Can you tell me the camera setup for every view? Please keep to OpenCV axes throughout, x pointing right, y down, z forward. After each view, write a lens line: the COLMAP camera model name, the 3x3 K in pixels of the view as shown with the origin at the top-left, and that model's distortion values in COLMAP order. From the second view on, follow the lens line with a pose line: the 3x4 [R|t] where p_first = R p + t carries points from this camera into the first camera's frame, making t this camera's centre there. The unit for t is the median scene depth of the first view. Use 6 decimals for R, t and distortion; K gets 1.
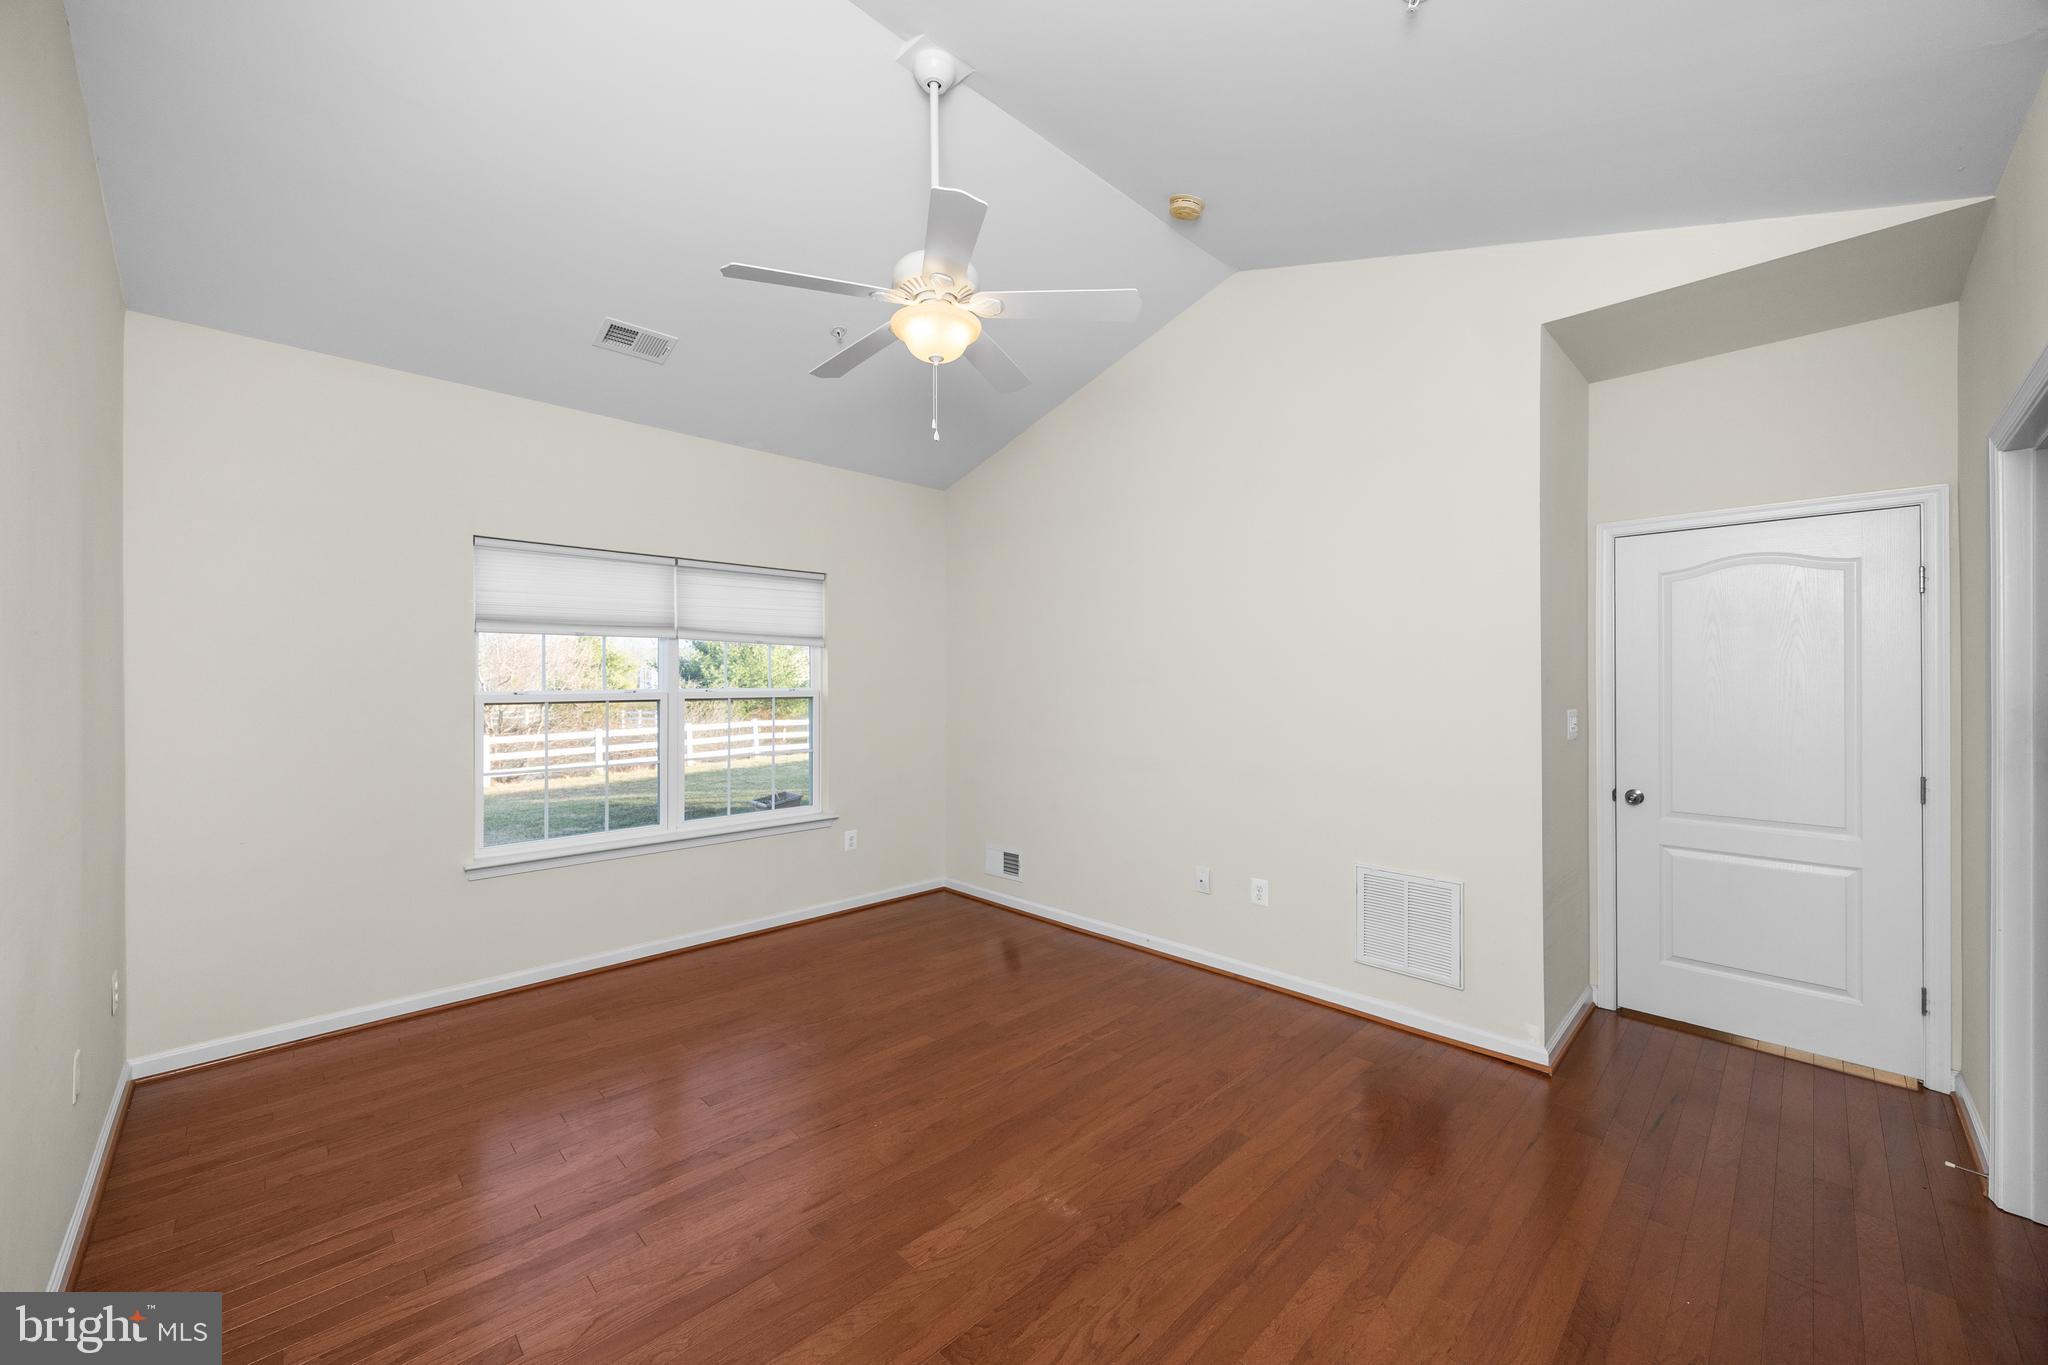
lens RADIAL K [[775.9, 0, 1013.8], [0, 775.9, 679.5], [0, 0, 1]] dist [0.004844, 0.000838]
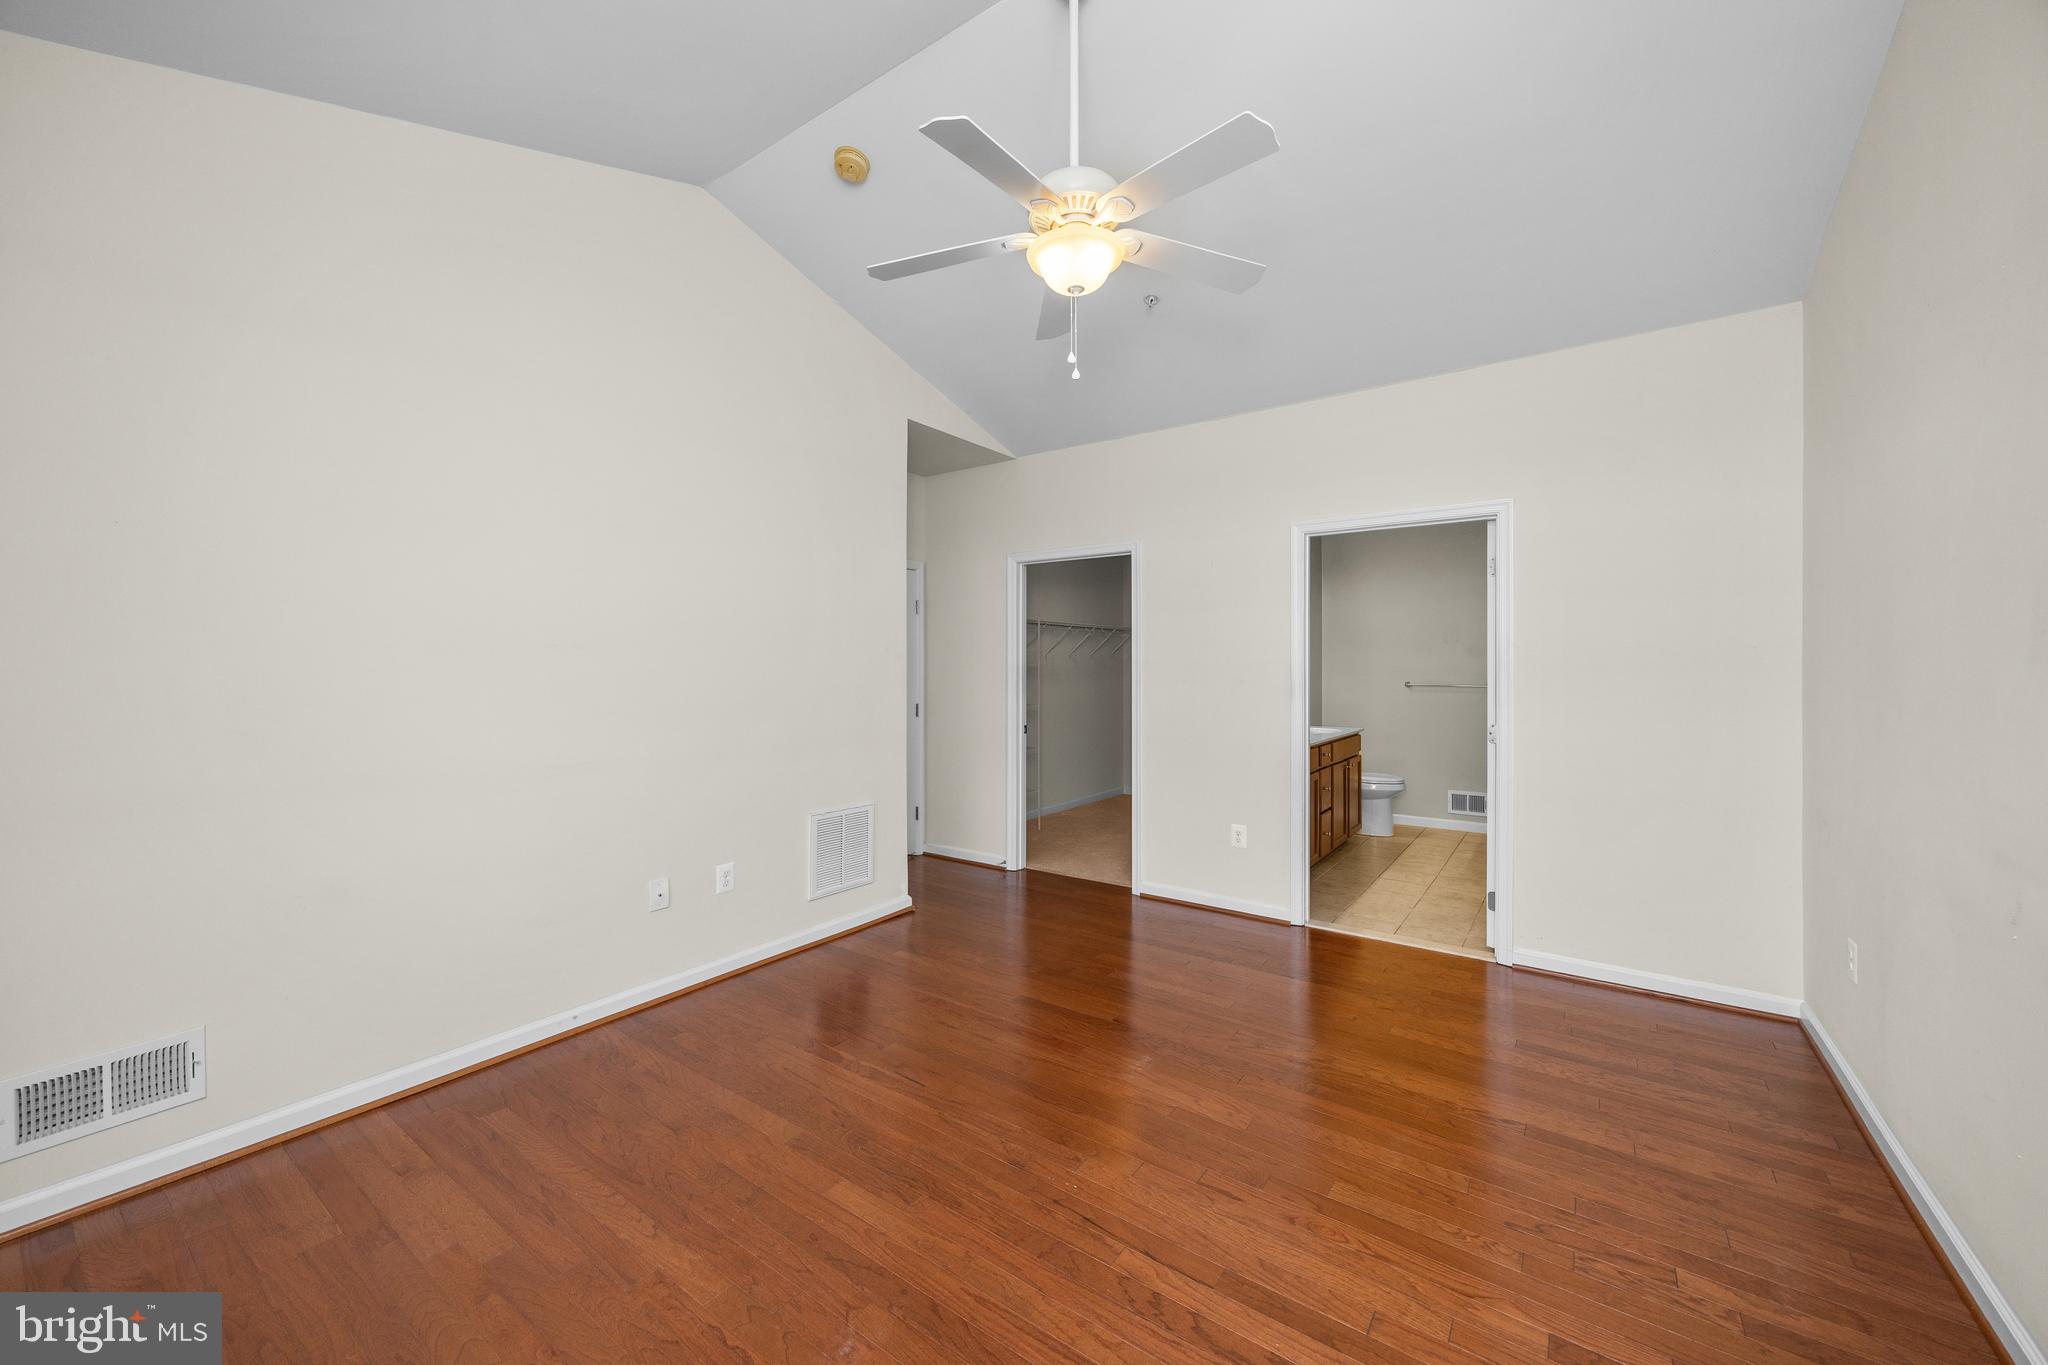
lens RADIAL K [[775.9, 0, 1013.4], [0, 775.9, 678.8], [0, 0, 1]] dist [0.004844, 0.000838]
pose [[-0.169163, -0.015554, 0.985465, -0.816463], [-0.005319, 0.999875, 0.014868, 0.023901], [-0.985574, -0.002726, -0.169224, 1.019559]]
